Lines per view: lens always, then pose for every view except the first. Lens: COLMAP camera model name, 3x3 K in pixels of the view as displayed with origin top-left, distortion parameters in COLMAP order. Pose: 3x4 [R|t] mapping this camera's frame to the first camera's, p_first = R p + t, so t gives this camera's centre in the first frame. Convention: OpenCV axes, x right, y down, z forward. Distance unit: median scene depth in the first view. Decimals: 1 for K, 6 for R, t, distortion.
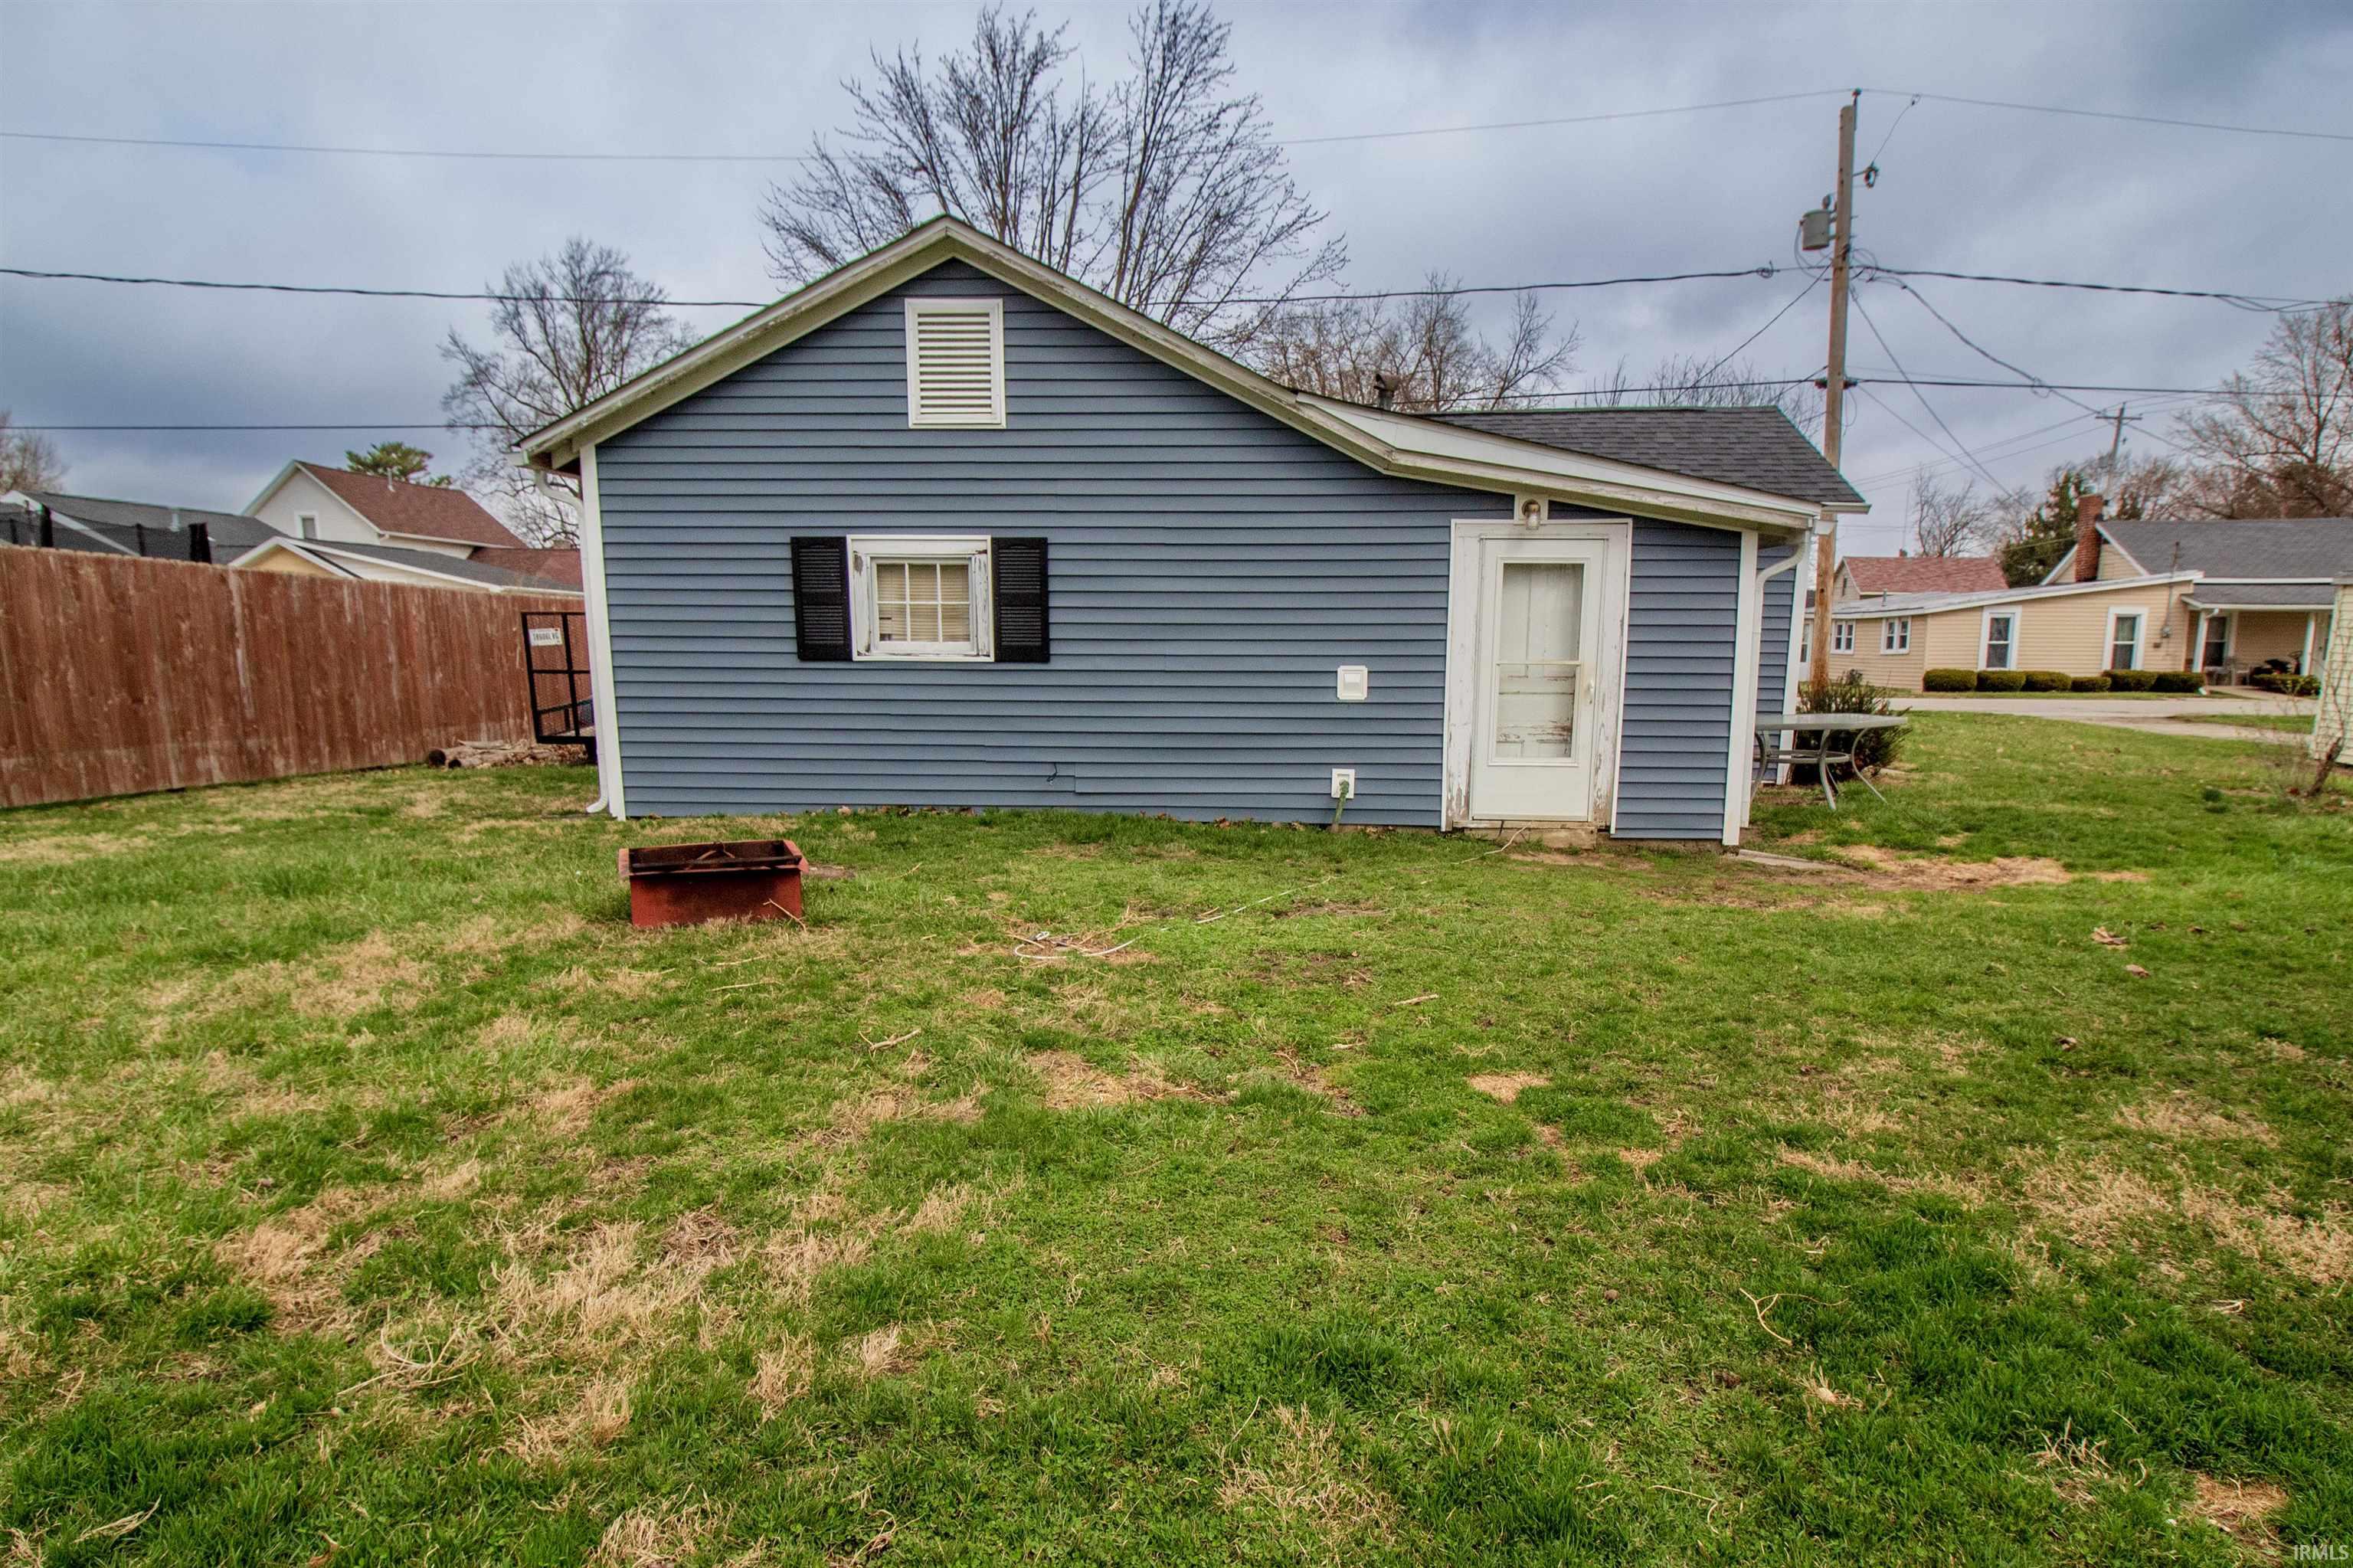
lens RADIAL K [[1091.7, 0, 1176.0], [0, 1091.7, 793.8], [0, 0, 1]] dist [-0.003548, -0.000022]
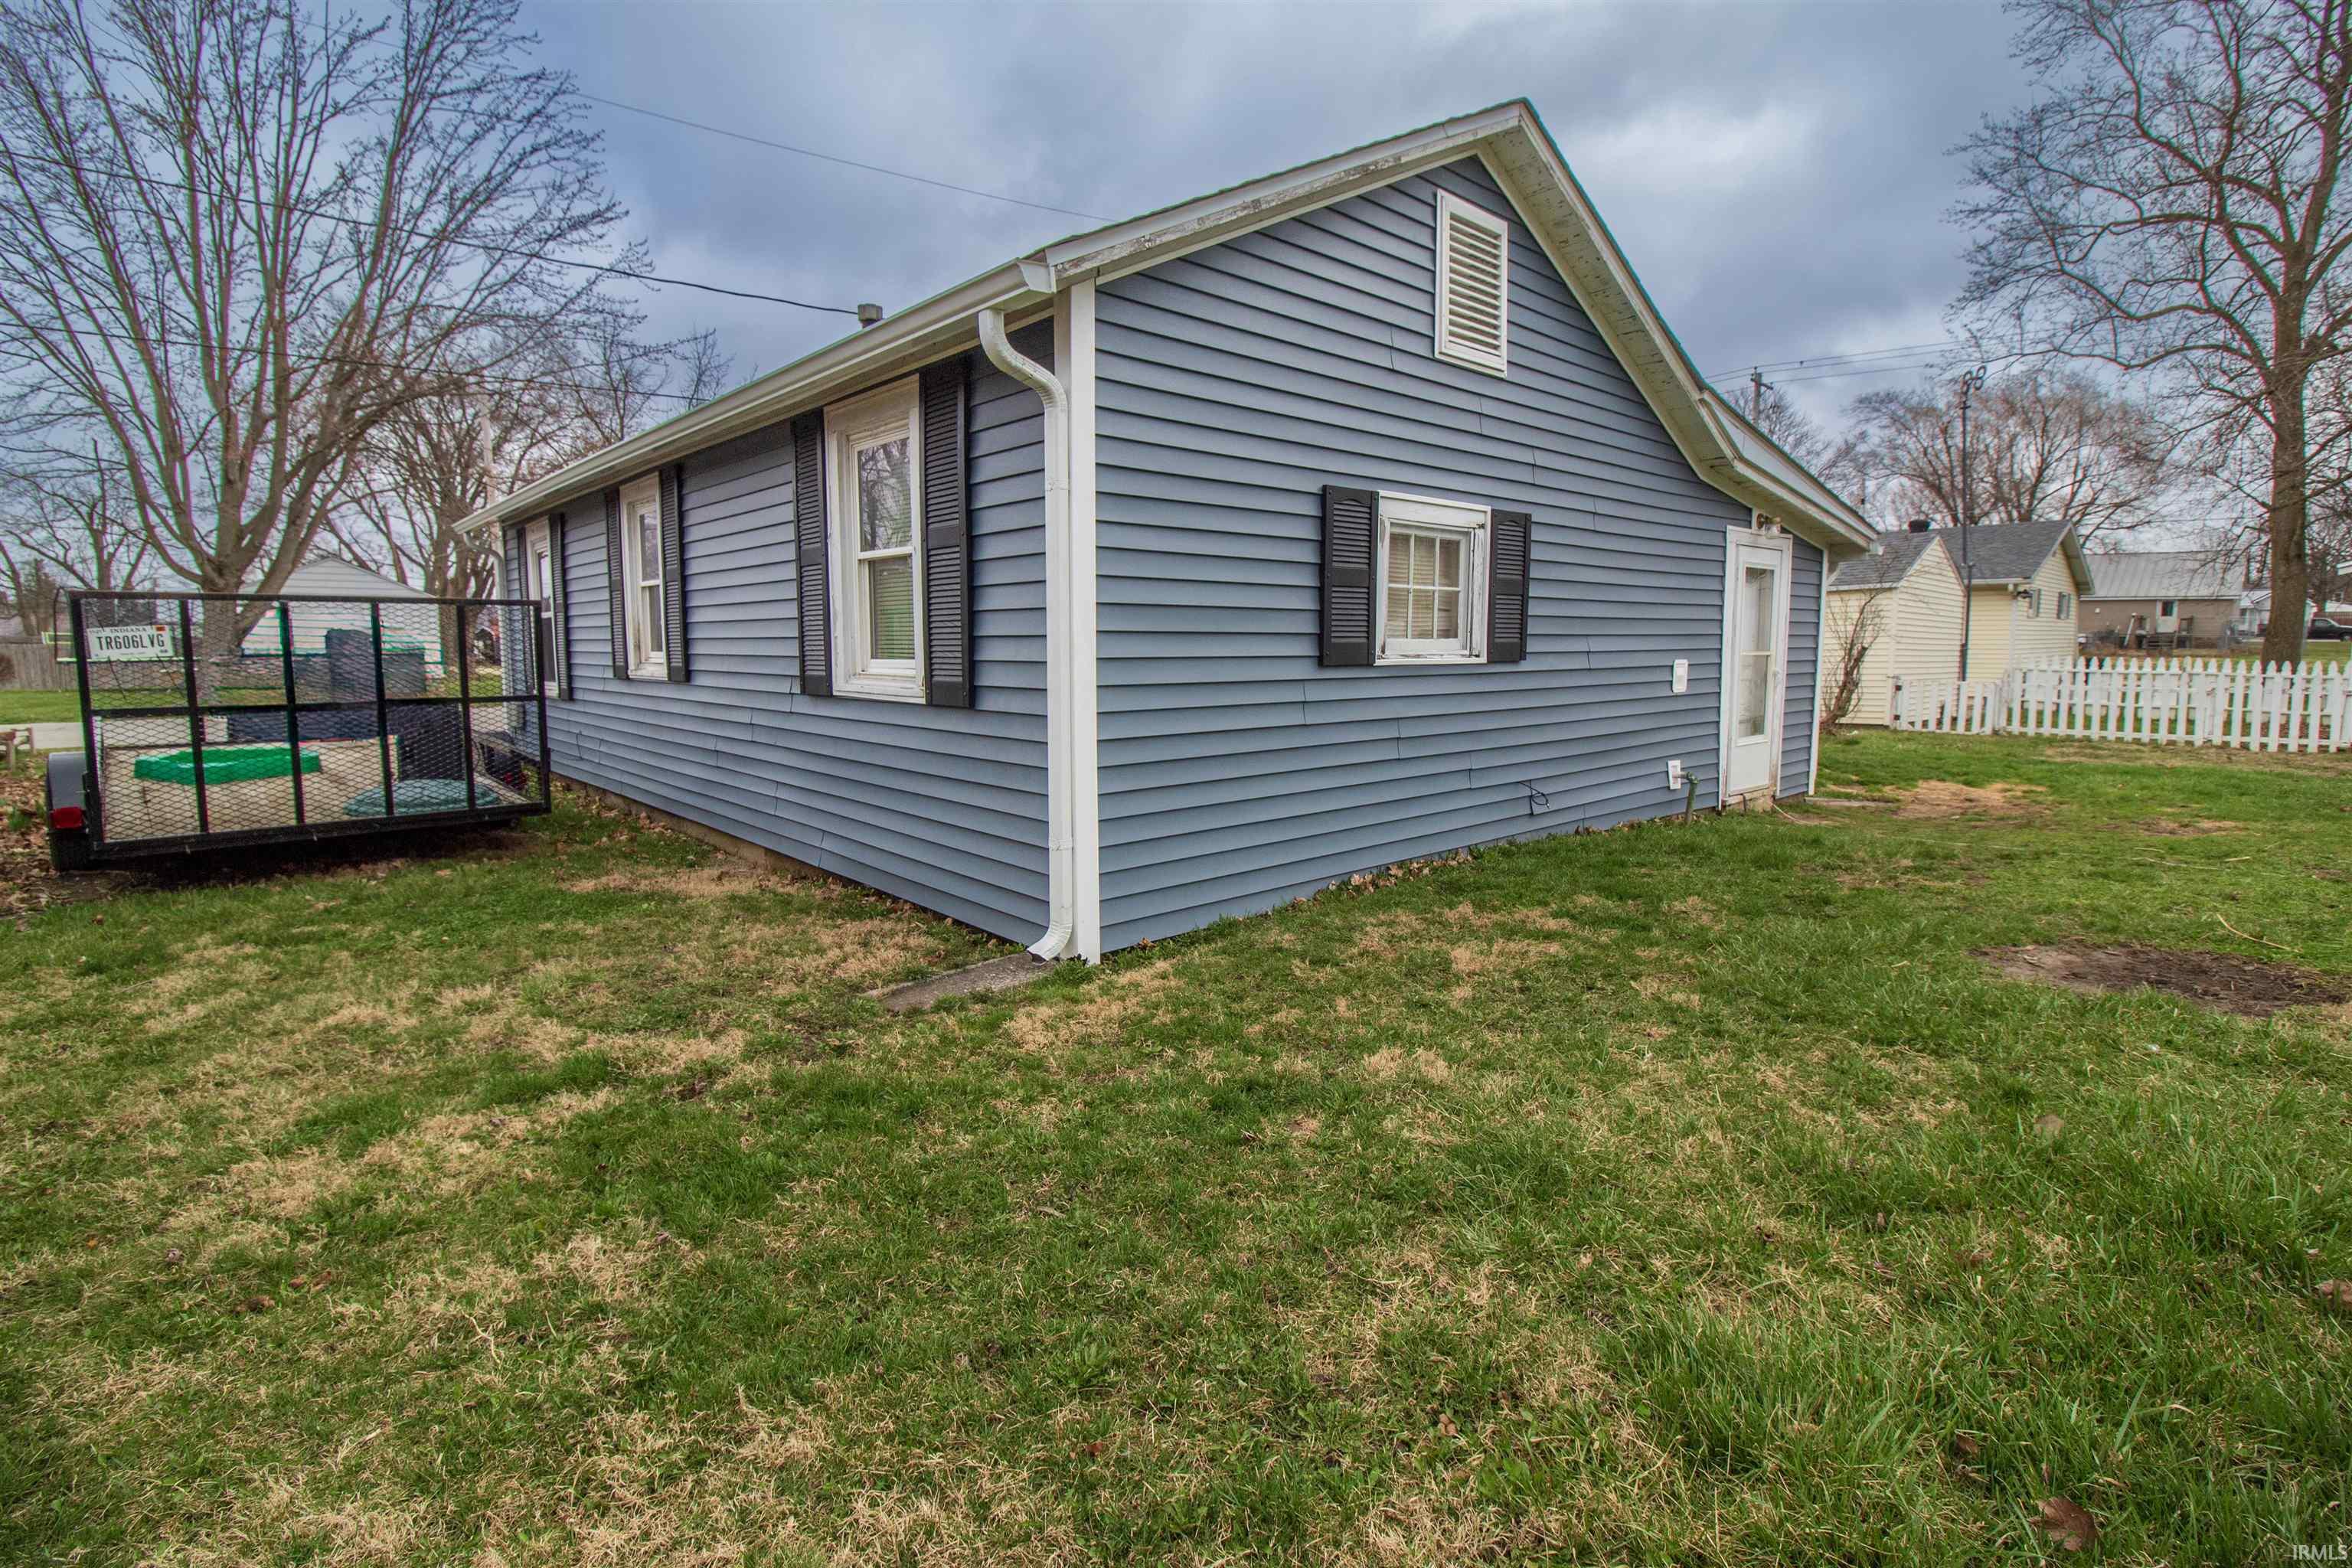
lens RADIAL K [[1091.2, 0, 1185.0], [0, 1091.2, 730.2], [0, 0, 1]] dist [-0.003548, -0.000022]
pose [[0.715412, -0.063909, 0.695774, -0.892781], [0.106863, 0.994100, -0.018568, -0.081845], [-0.690483, 0.087636, 0.718021, 0.588702]]
